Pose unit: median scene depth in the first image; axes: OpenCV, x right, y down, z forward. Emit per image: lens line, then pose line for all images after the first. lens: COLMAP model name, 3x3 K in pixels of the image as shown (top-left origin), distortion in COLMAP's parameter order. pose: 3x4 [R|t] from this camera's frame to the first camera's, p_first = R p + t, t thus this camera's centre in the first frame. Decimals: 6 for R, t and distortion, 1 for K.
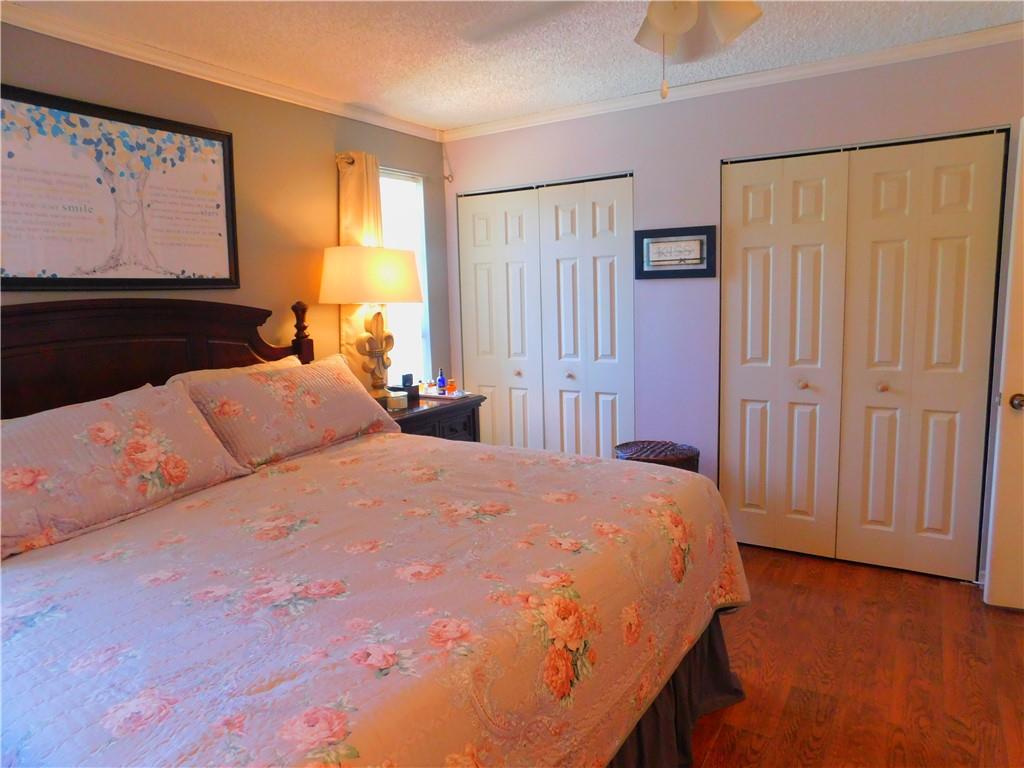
lens RADIAL K [[681.9, 0, 516.6], [0, 681.9, 388.0], [0, 0, 1]] dist [-0.089296, 0.071839]
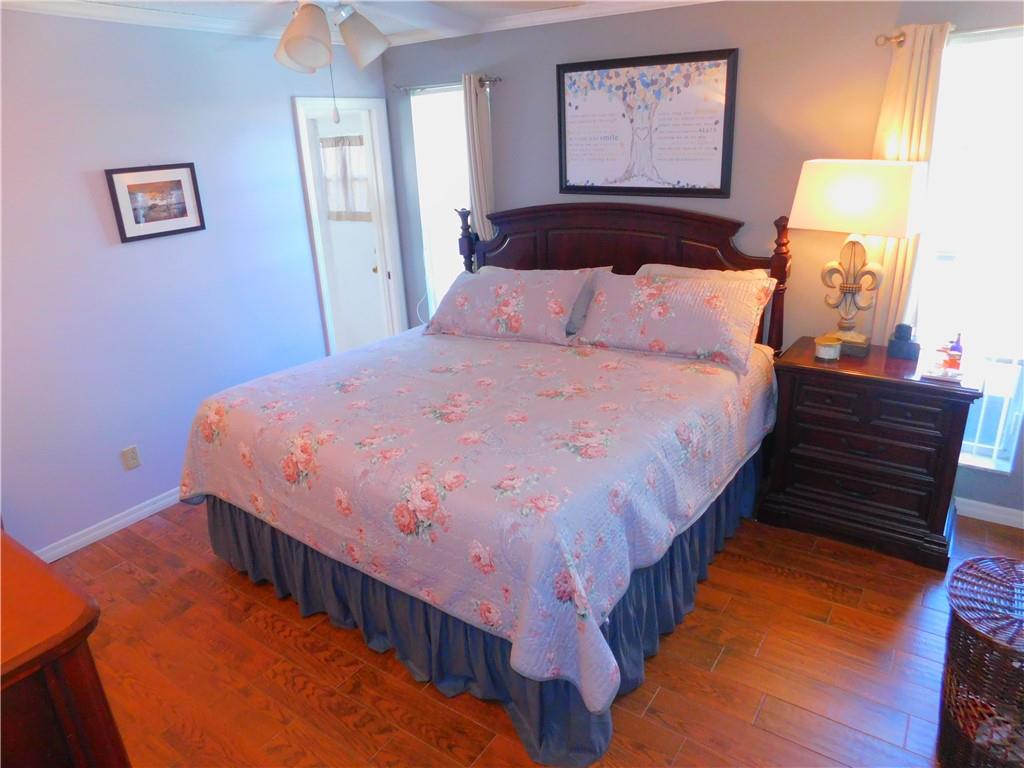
lens RADIAL K [[681.9, 0, 516.6], [0, 681.9, 388.0], [0, 0, 1]] dist [-0.089296, 0.071839]
pose [[-0.056836, 0.379409, -0.923482, 0.865884], [-0.098332, 0.918352, 0.383354, -0.295621], [0.993529, 0.112596, -0.014887, 0.835763]]
